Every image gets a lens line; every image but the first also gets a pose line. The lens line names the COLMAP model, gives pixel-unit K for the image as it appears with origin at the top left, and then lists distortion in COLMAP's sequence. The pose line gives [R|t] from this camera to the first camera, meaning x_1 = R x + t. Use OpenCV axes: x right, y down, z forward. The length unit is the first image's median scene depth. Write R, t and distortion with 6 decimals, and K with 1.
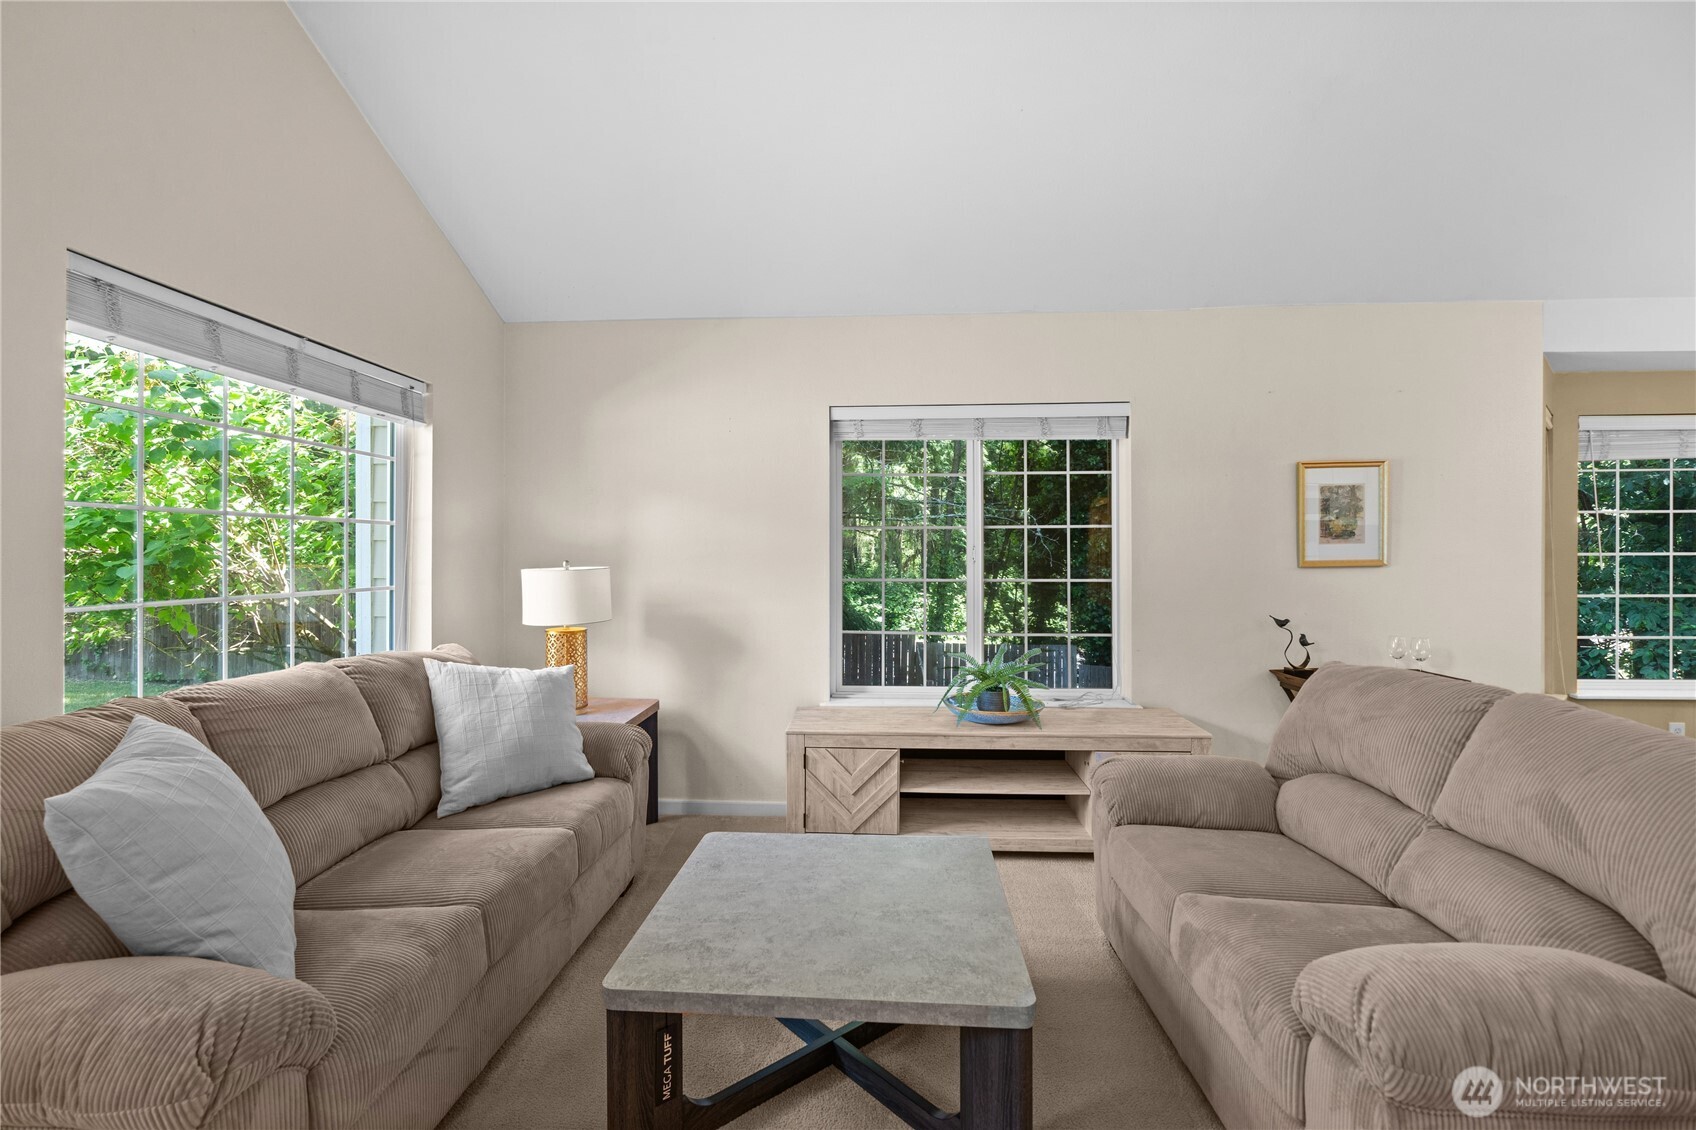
lens RADIAL K [[767.8, 0, 839.9], [0, 767.8, 560.8], [0, 0, 1]] dist [-0.002171, 0.000863]
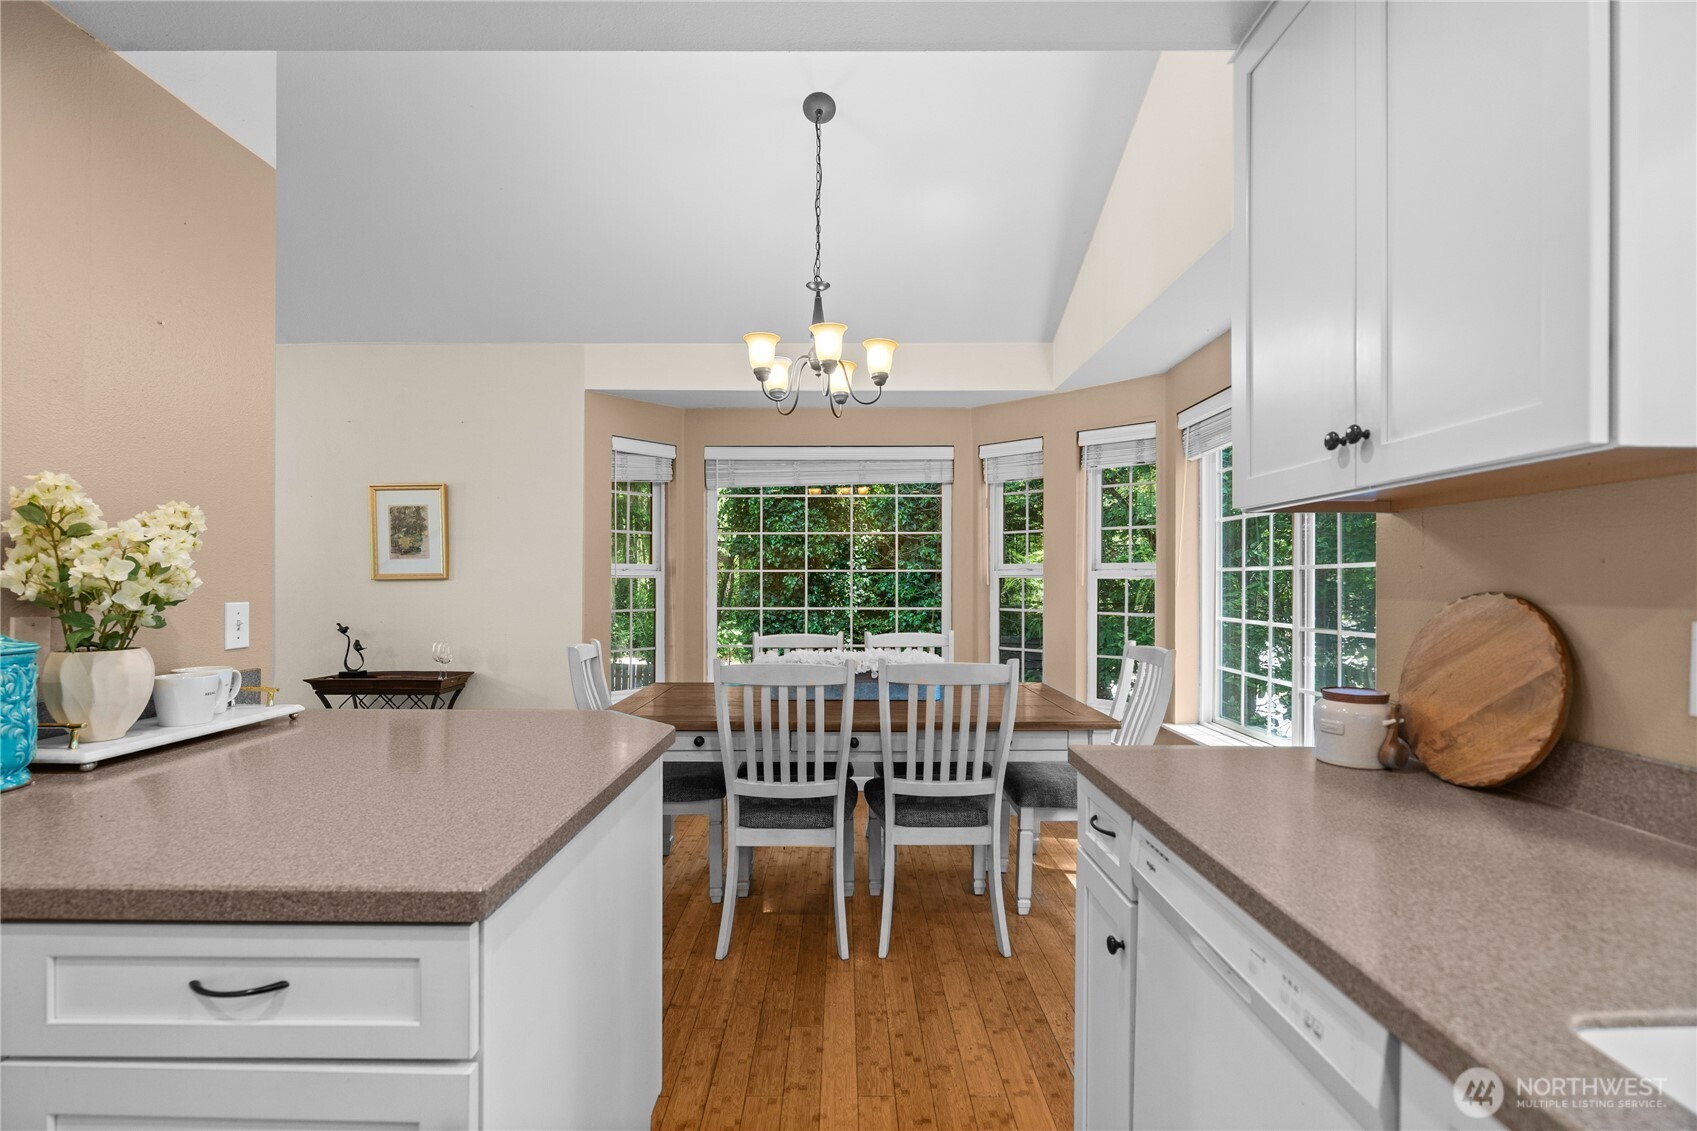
lens RADIAL K [[768.3, 0, 843.1], [0, 768.3, 575.8], [0, 0, 1]] dist [-0.002171, 0.000863]
pose [[0.998563, 0.003095, 0.053498, 1.233379], [-0.002199, 0.999857, -0.016789, 0.019713], [-0.053542, 0.016647, 0.998427, -0.143712]]
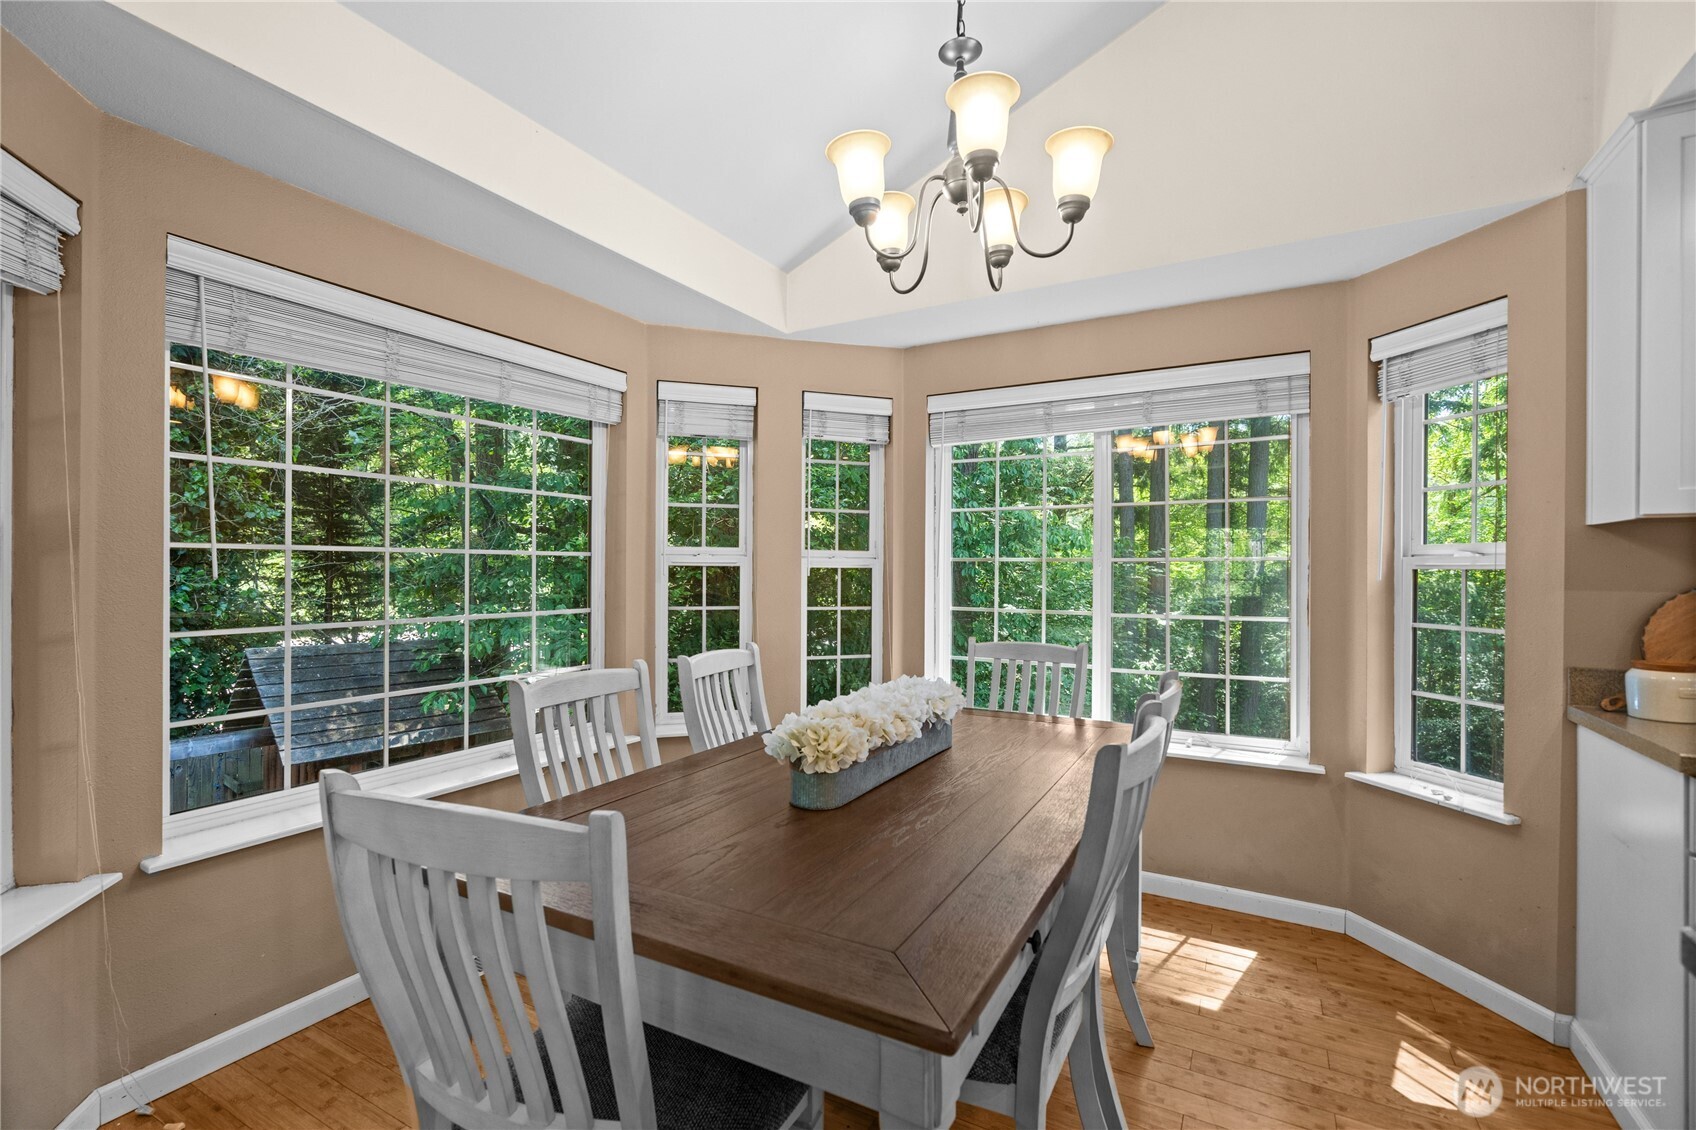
lens RADIAL K [[767.8, 0, 837.1], [0, 767.8, 564.8], [0, 0, 1]] dist [-0.002171, 0.000863]
pose [[0.443204, 0.009584, 0.896369, 0.822468], [0.002557, 0.999925, -0.011956, 0.011769], [-0.896417, 0.007591, 0.443147, 0.503796]]
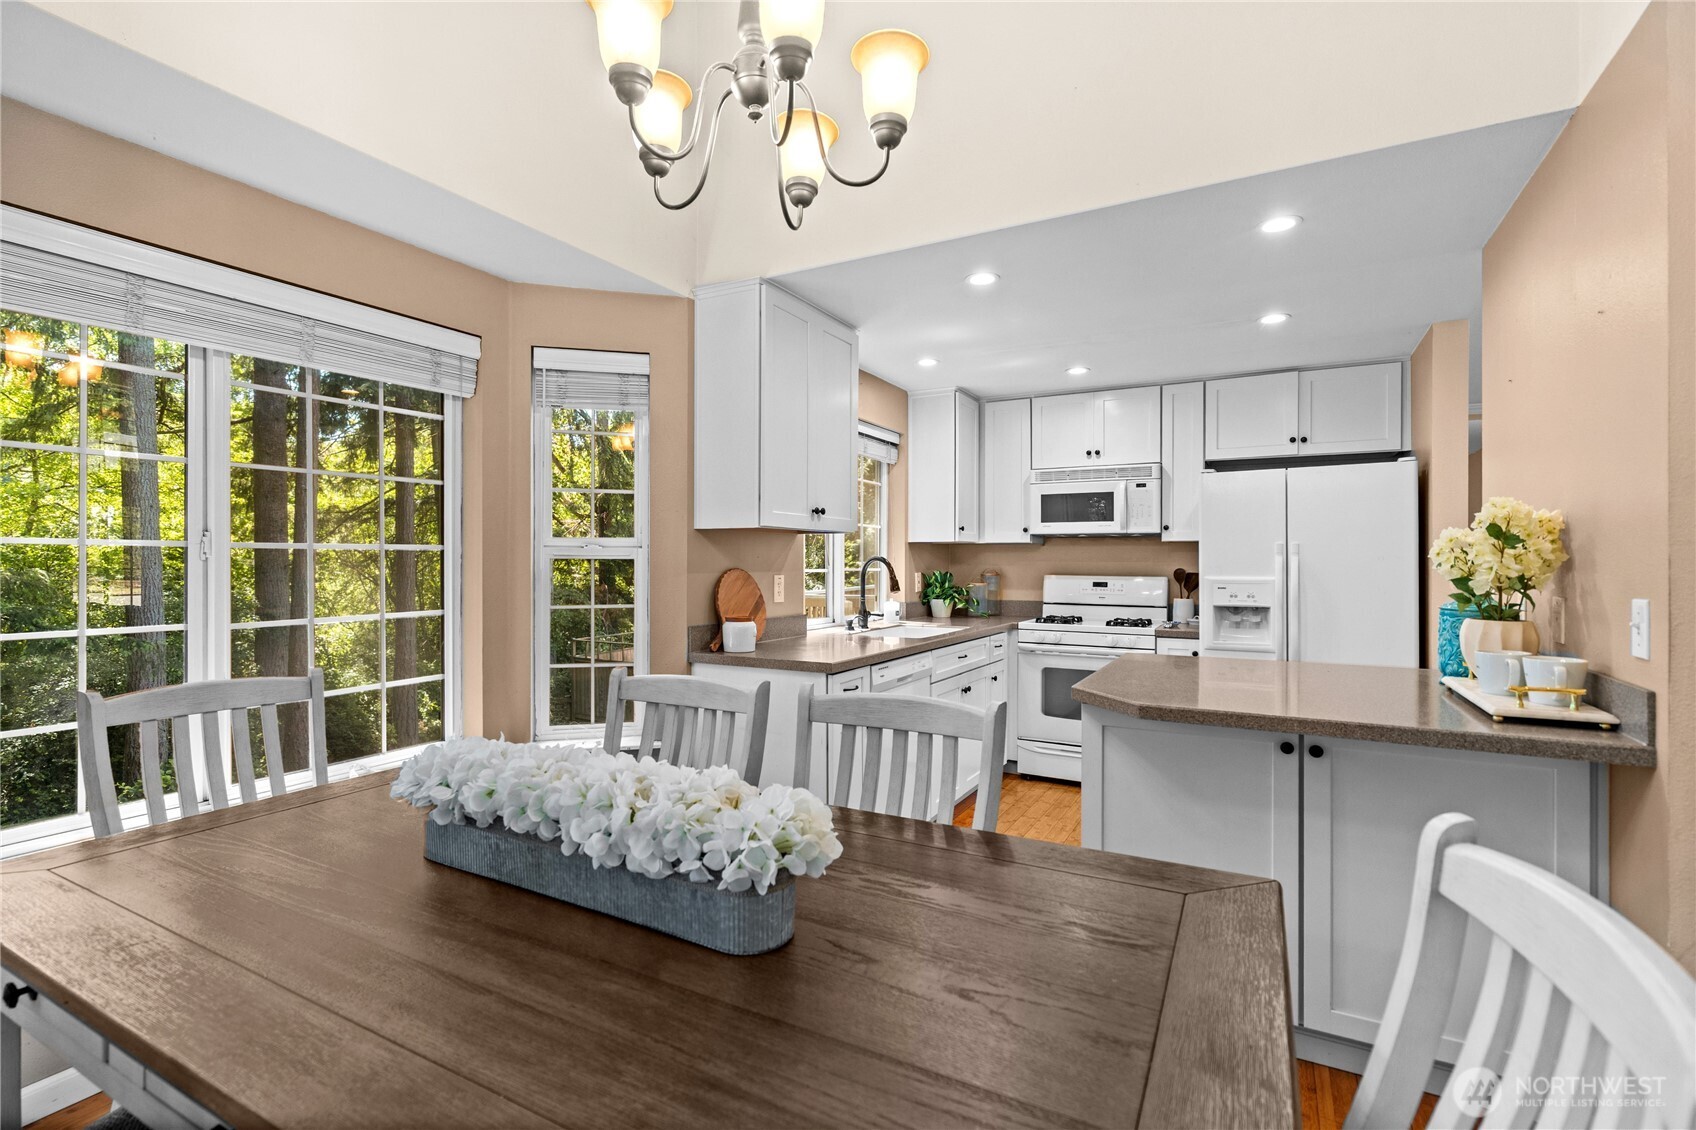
lens RADIAL K [[767.8, 0, 840.3], [0, 767.8, 570.2], [0, 0, 1]] dist [-0.002171, 0.000863]
pose [[-0.899954, -0.007496, 0.435920, 1.060736], [0.001467, 0.999794, 0.020220, 0.005422], [-0.435982, 0.018837, -0.899758, 0.939229]]
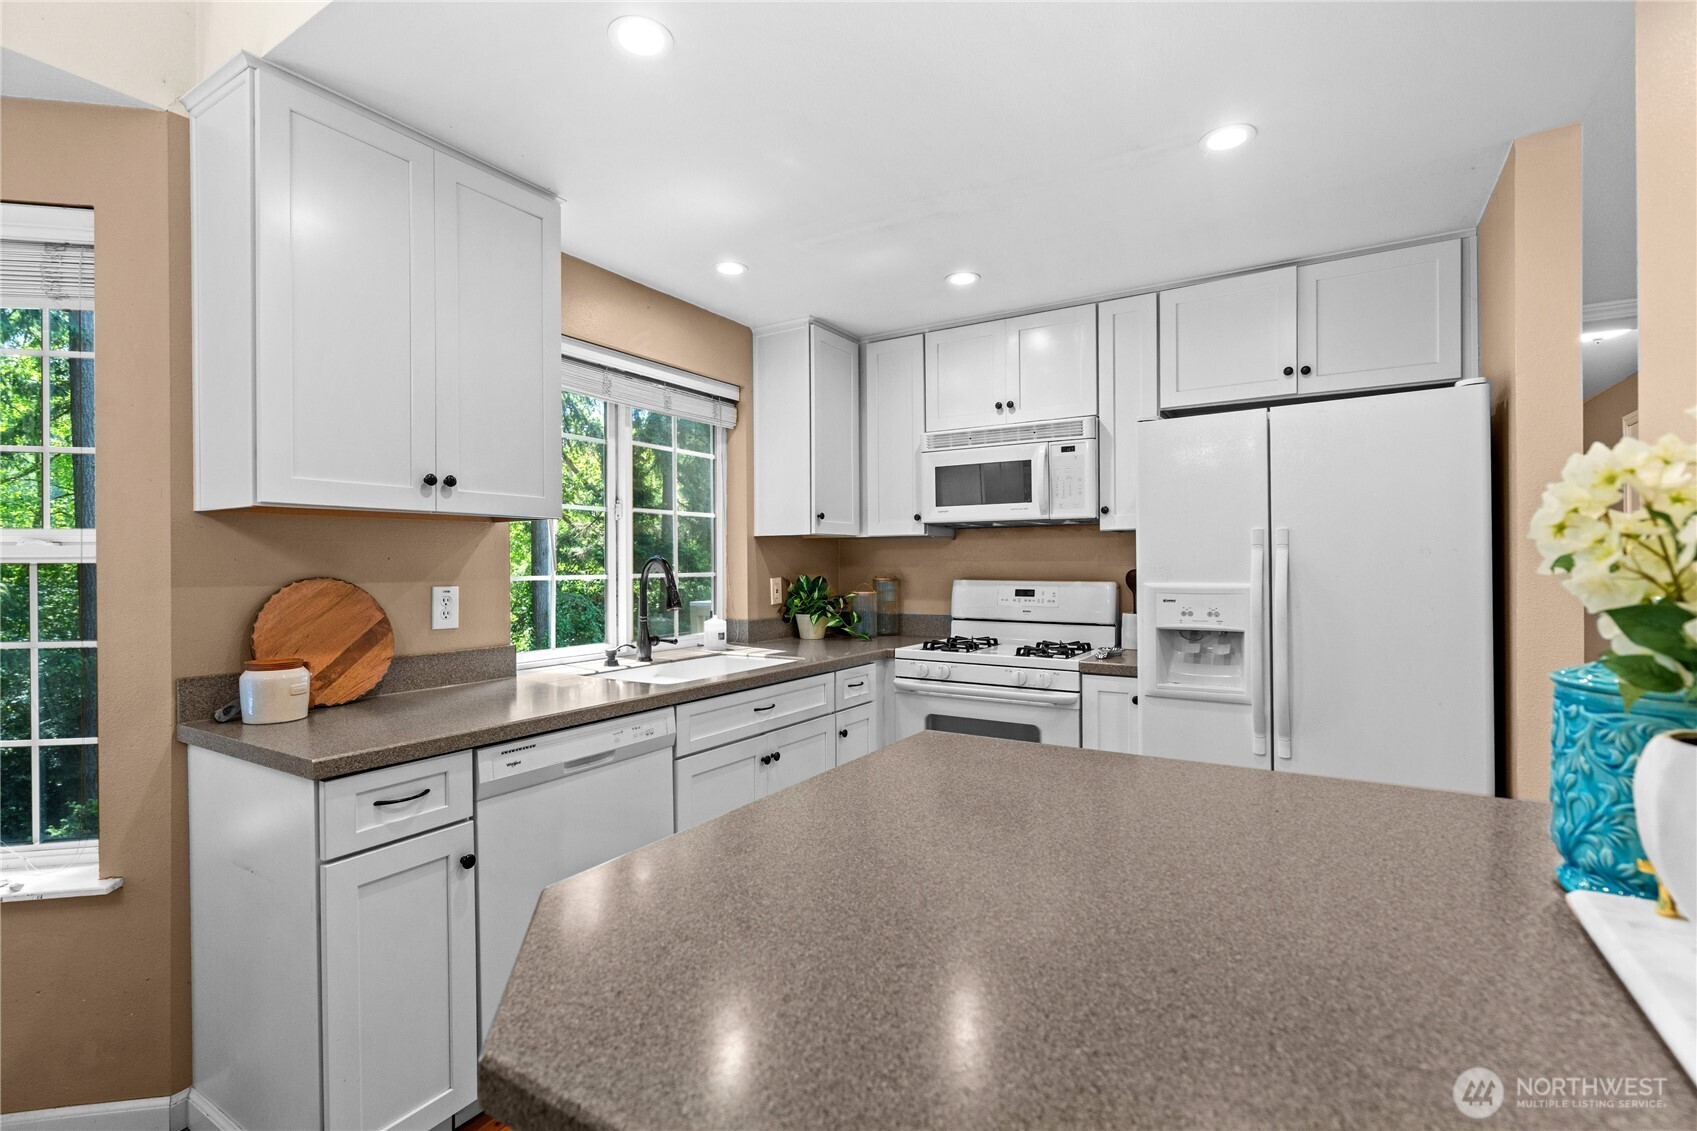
lens RADIAL K [[768.3, 0, 843.5], [0, 768.3, 570.6], [0, 0, 1]] dist [-0.002171, 0.000863]
pose [[-0.874334, 0.000698, 0.485323, 0.971768], [0.010995, 0.999771, 0.018370, 0.010272], [-0.485199, 0.021398, -0.874142, 0.486822]]
